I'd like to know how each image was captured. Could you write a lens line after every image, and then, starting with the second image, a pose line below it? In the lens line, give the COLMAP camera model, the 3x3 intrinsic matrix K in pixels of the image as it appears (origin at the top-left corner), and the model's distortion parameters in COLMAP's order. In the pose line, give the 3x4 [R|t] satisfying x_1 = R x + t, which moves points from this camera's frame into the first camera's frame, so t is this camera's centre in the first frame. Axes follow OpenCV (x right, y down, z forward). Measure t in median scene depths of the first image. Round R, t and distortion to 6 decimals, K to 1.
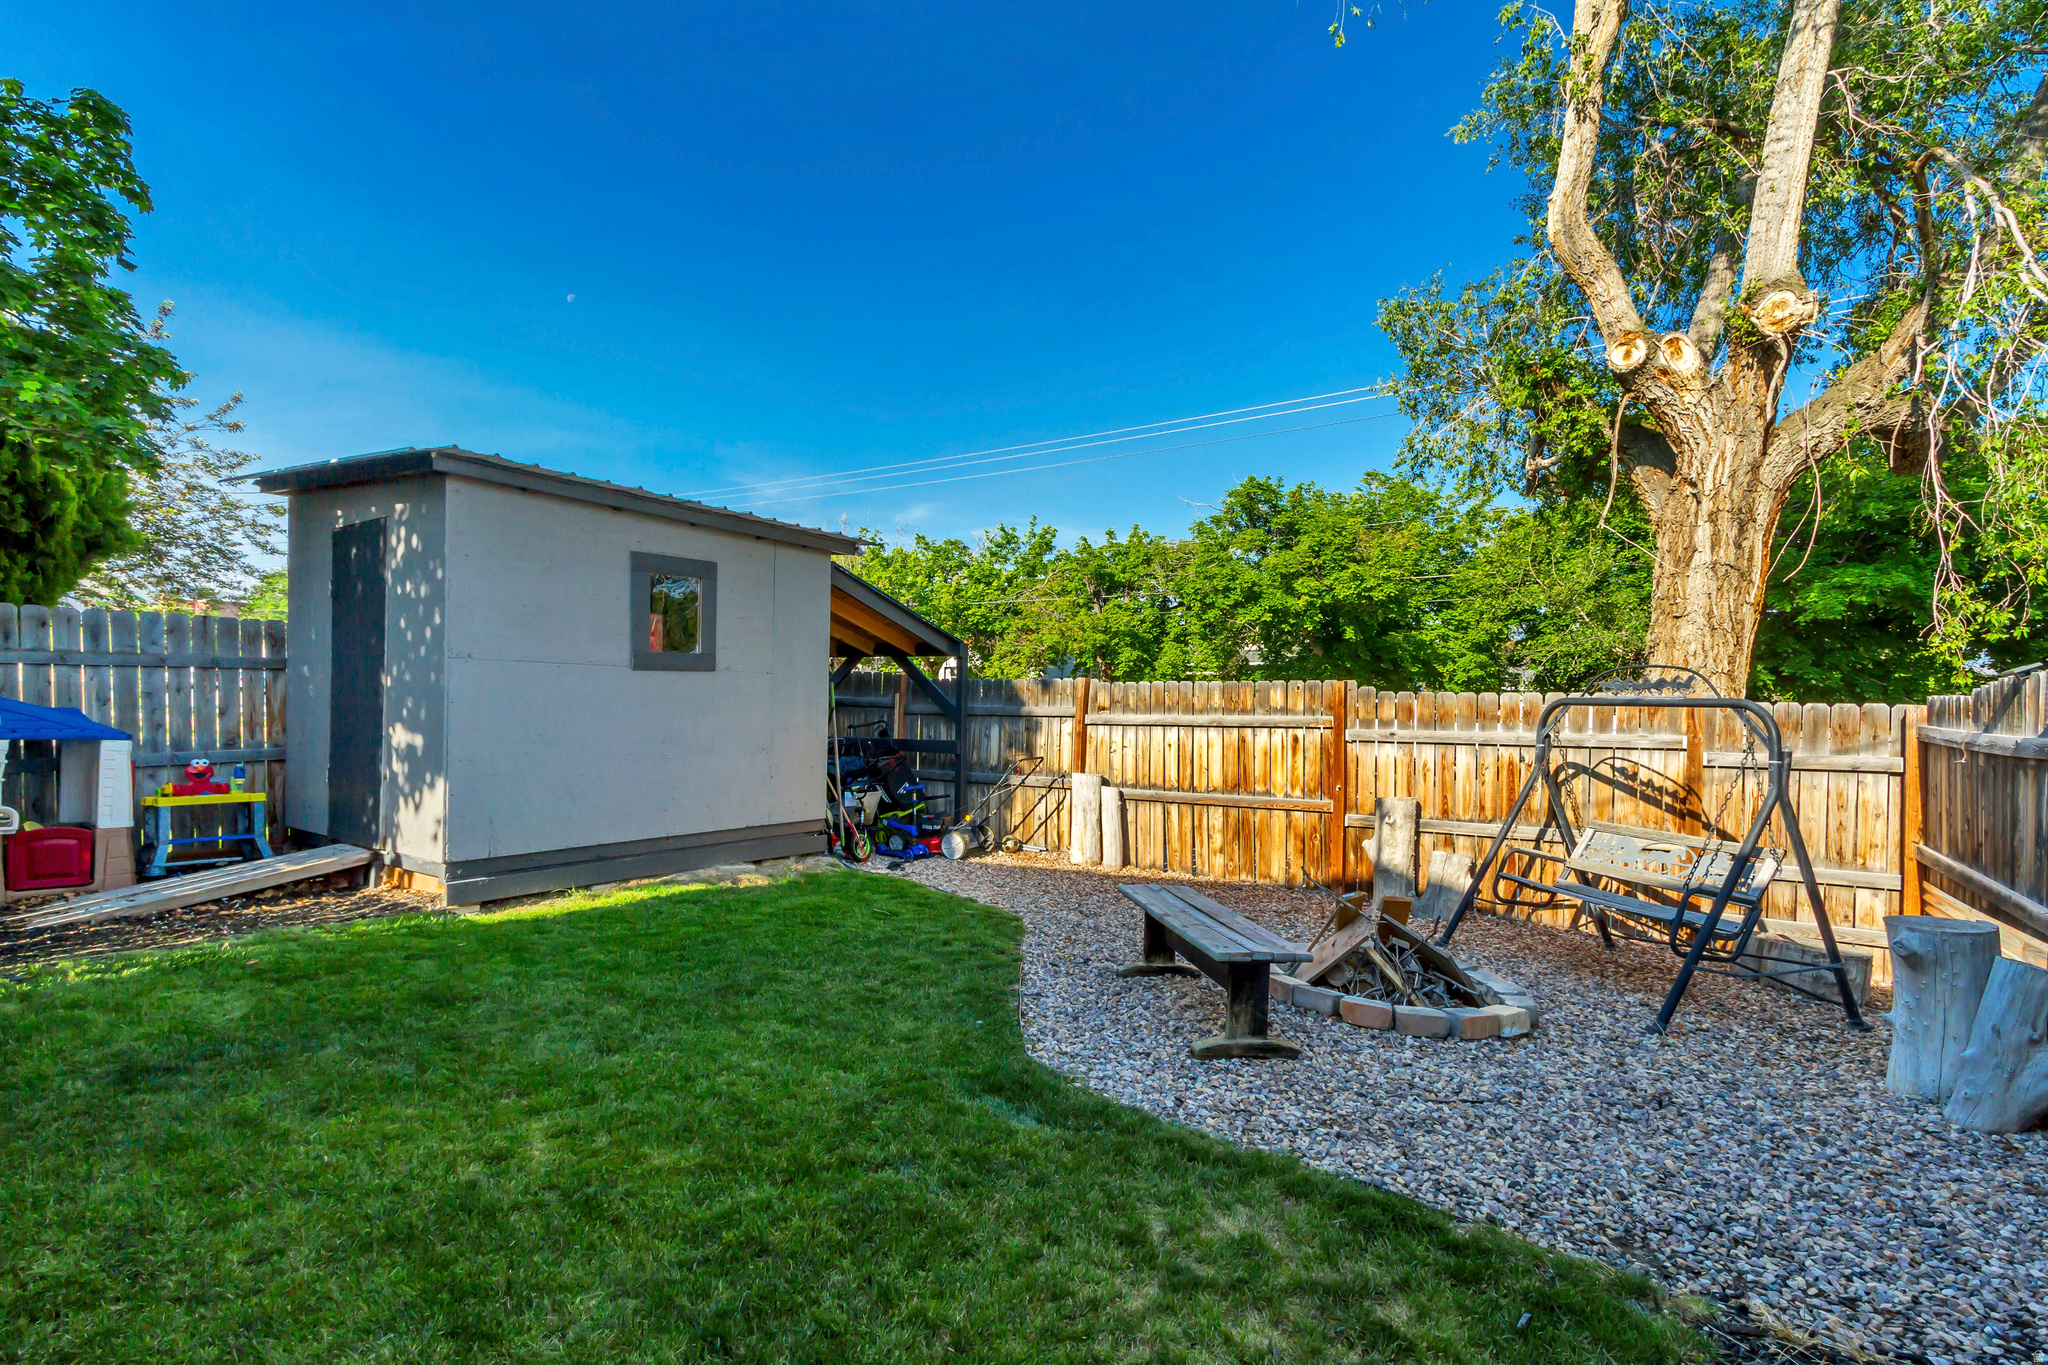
lens RADIAL K [[946.8, 0, 1022.7], [0, 946.8, 703.1], [0, 0, 1]] dist [0.002953, 0.000723]
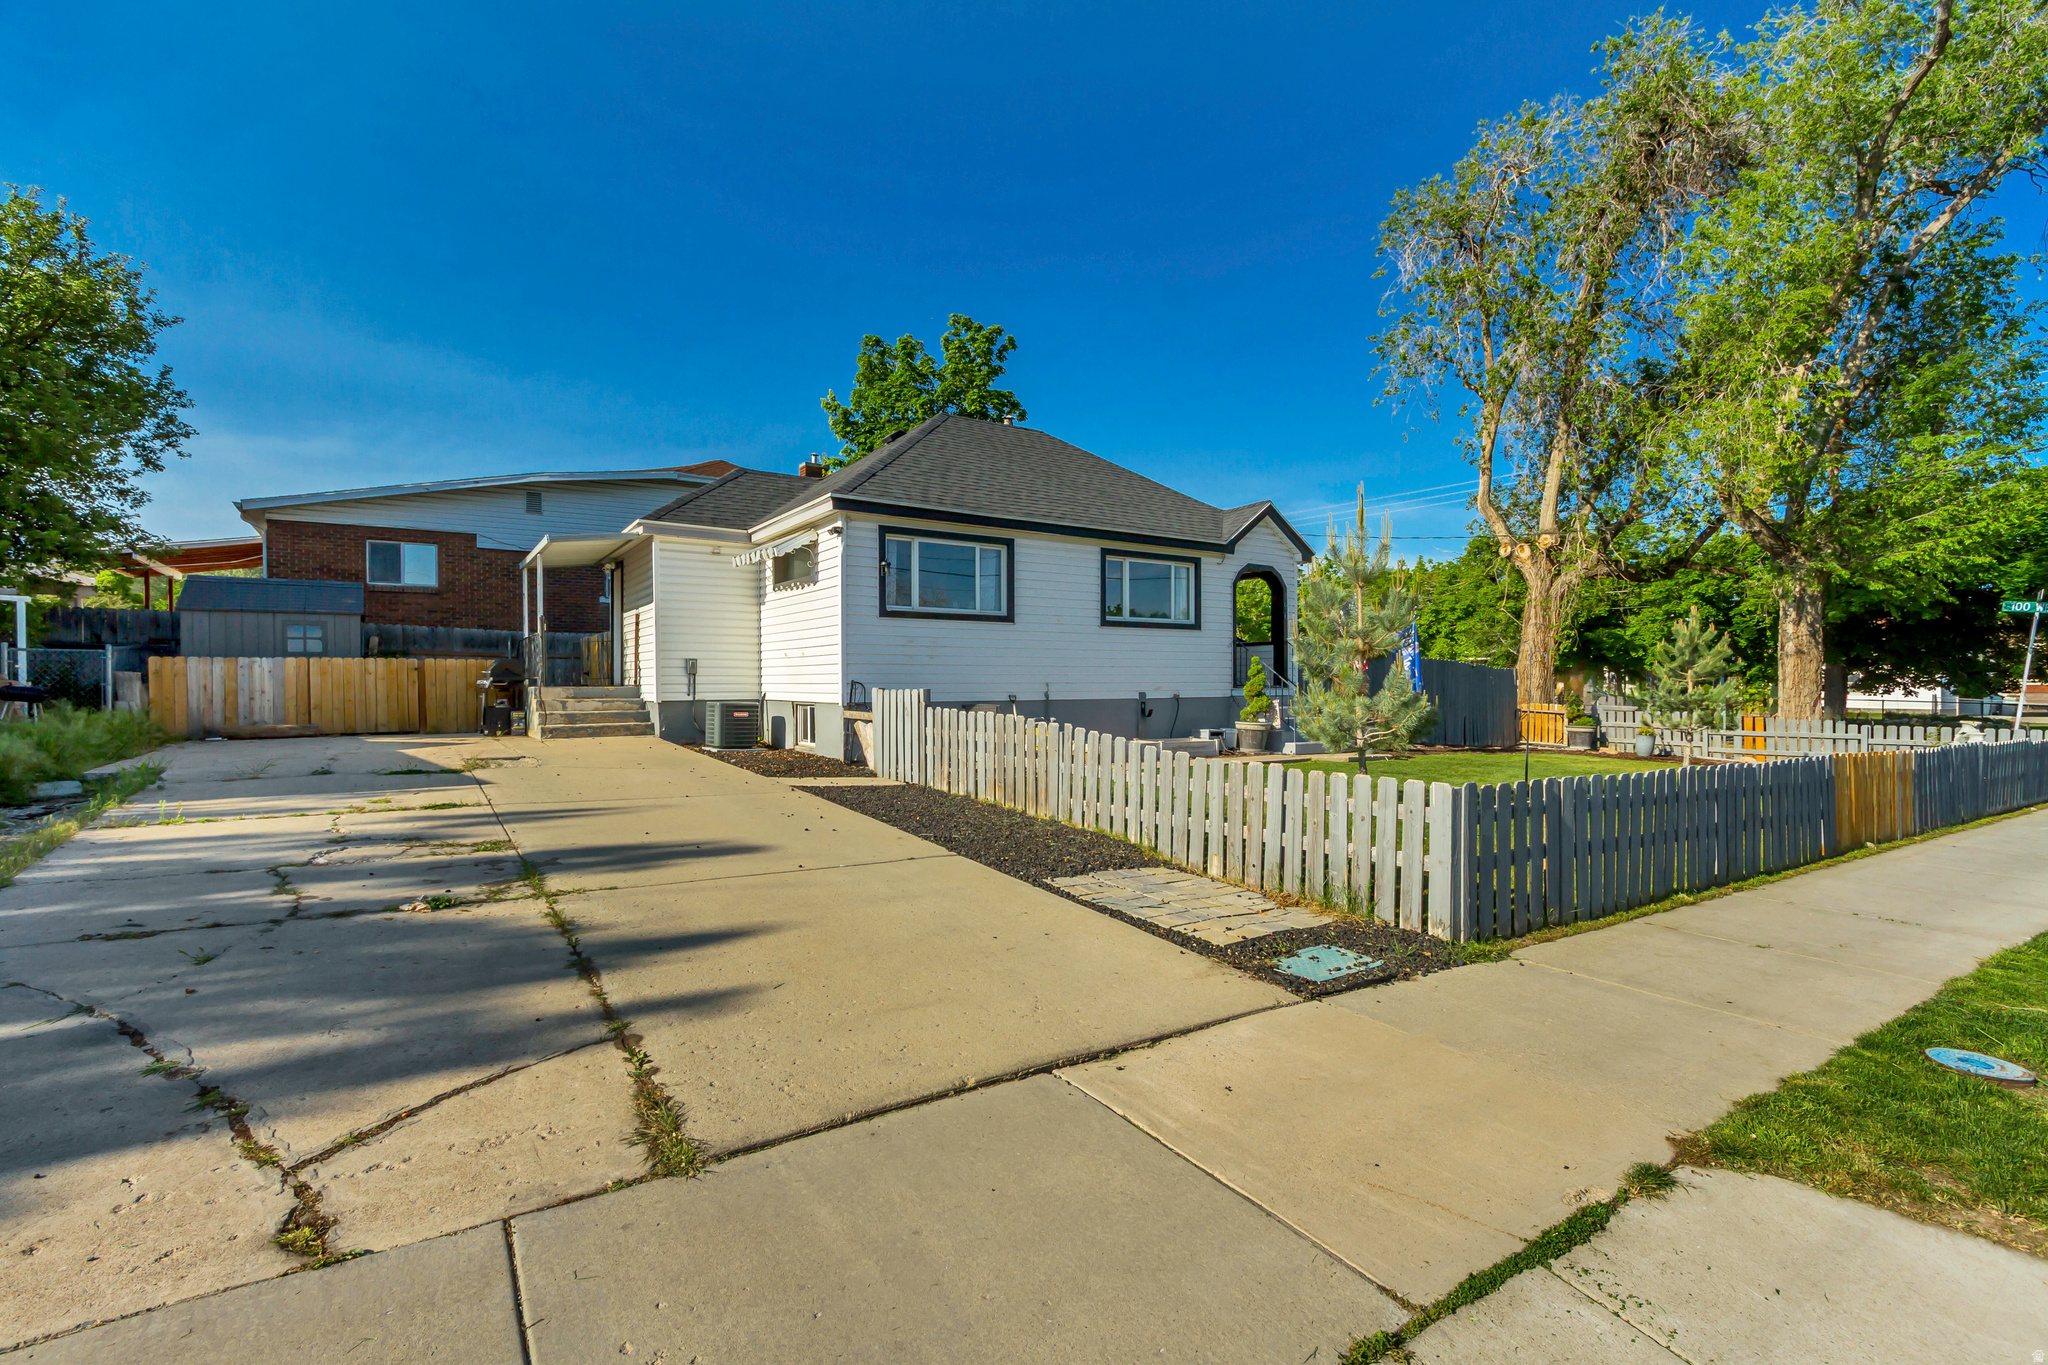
lens RADIAL K [[946.8, 0, 1029.3], [0, 946.8, 692.1], [0, 0, 1]] dist [0.002953, 0.000723]
pose [[0.934841, -0.000064, -0.355066, 0.282356], [0.001209, 0.999995, 0.003005, 0.045211], [0.355064, -0.003239, 0.934836, -2.018520]]
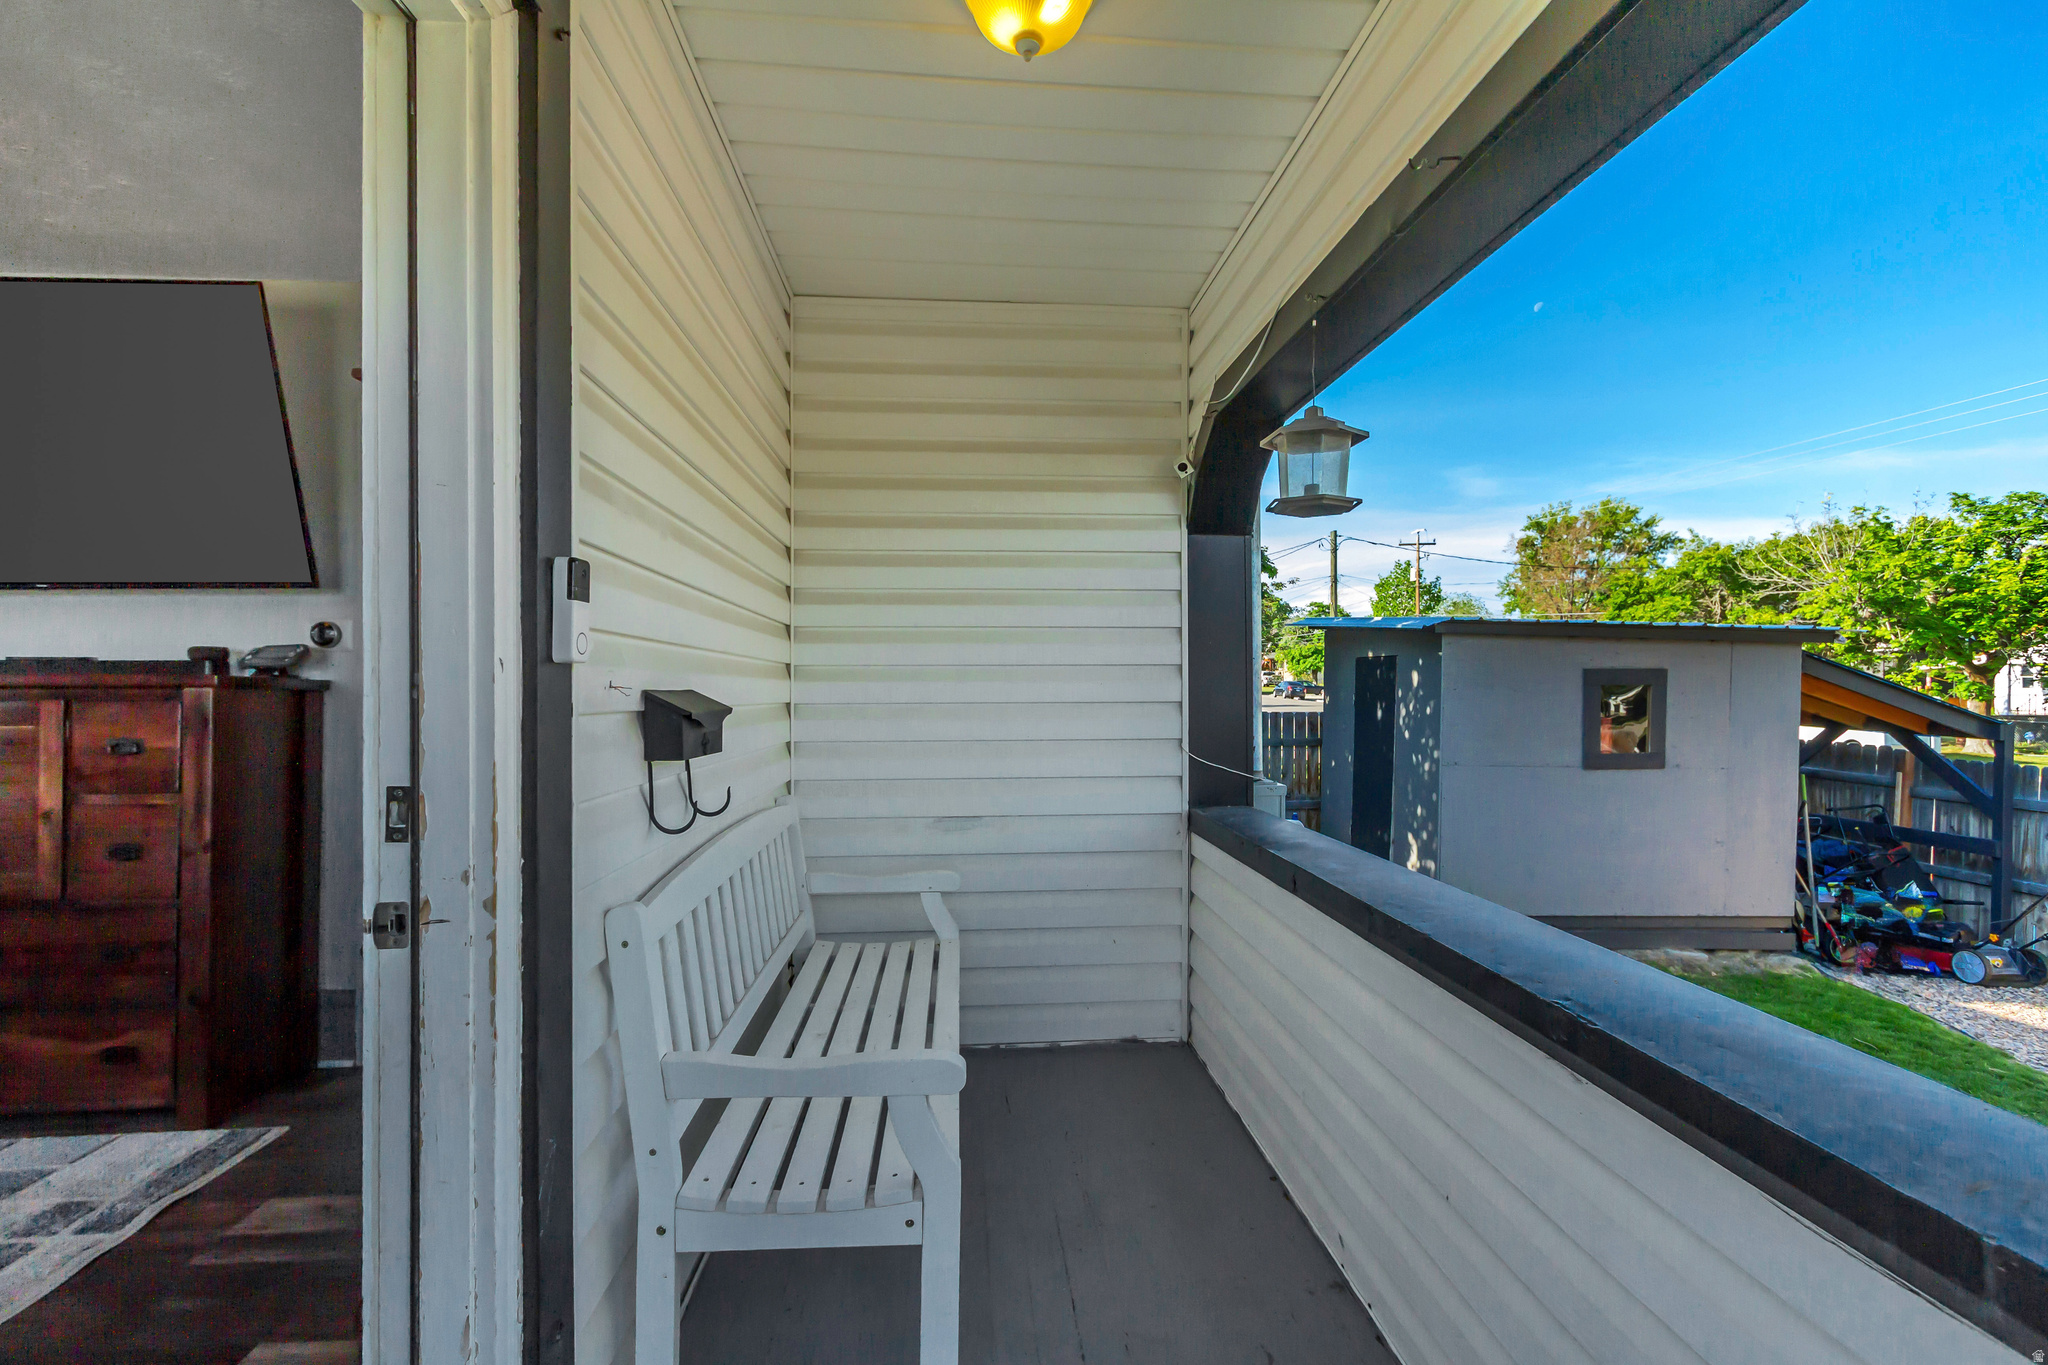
lens RADIAL K [[946.8, 0, 1027.0], [0, 946.8, 683.3], [0, 0, 1]] dist [0.002953, 0.000723]
pose [[0.630330, 0.000247, -0.776327, 0.042803], [-0.005224, 0.999979, -0.003923, -0.092360], [0.776310, 0.006528, 0.630318, -0.185975]]
